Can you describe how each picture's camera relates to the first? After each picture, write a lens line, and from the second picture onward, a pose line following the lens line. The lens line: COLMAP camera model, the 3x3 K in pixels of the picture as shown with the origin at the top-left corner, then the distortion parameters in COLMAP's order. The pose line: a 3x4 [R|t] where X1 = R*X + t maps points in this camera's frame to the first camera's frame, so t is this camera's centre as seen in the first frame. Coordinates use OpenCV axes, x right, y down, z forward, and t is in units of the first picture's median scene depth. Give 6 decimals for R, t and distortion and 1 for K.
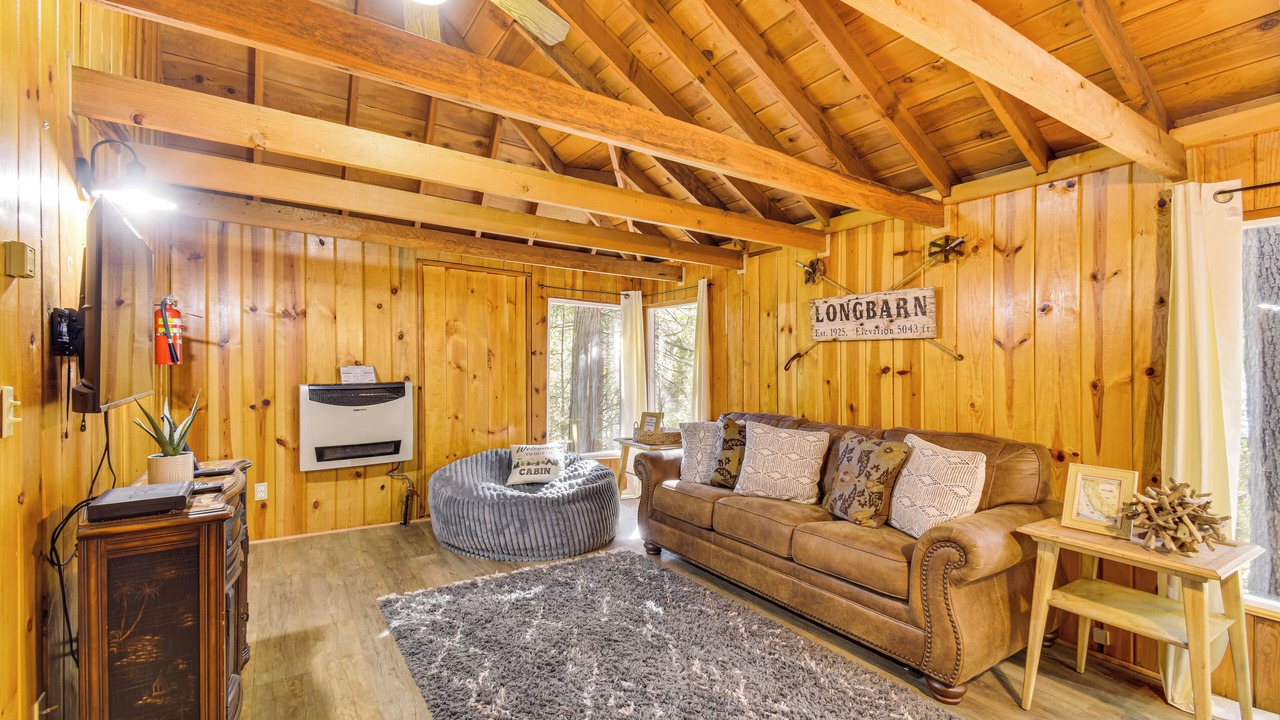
lens RADIAL K [[551.6, 0, 643.8], [0, 551.6, 355.8], [0, 0, 1]] dist [0.041519, -0.019761]
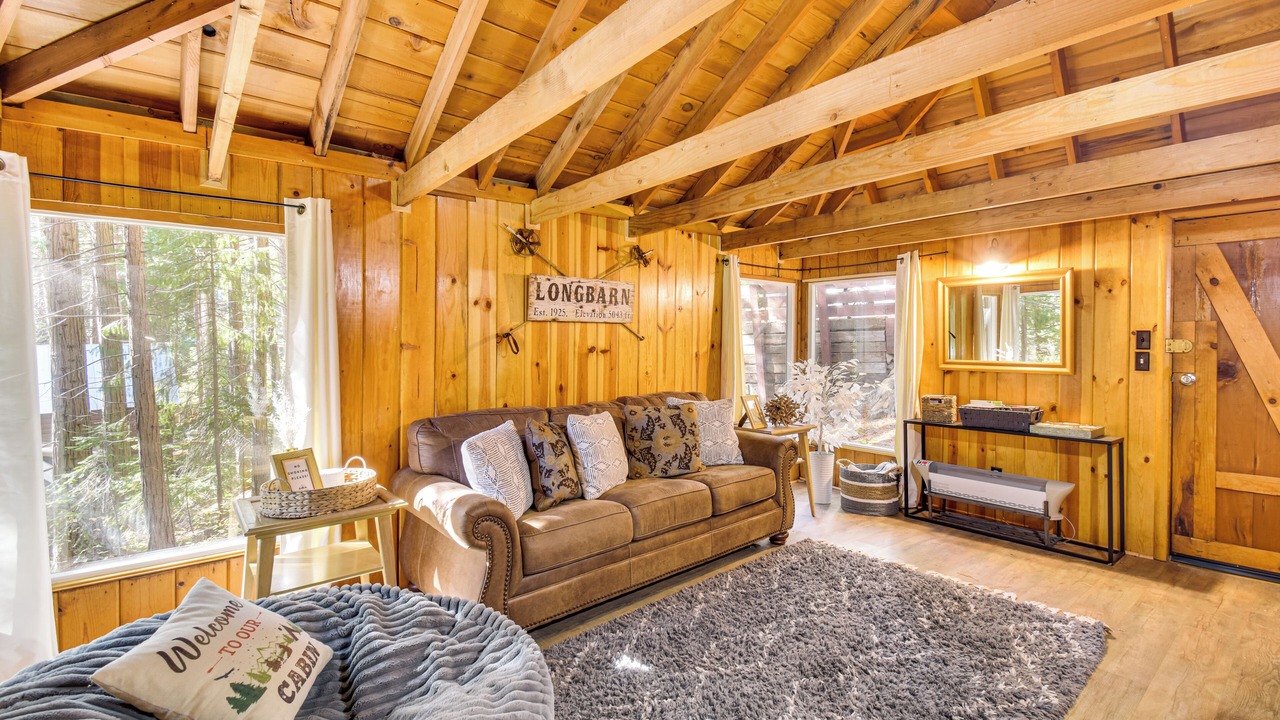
lens RADIAL K [[555.0, 0, 646.3], [0, 555.0, 338.5], [0, 0, 1]] dist [0.001156, -0.011964]
pose [[-0.093120, -0.002424, 0.995652, -0.673161], [-0.008628, 0.999961, 0.001628, 0.000580], [-0.995618, -0.008439, -0.093137, 0.980288]]
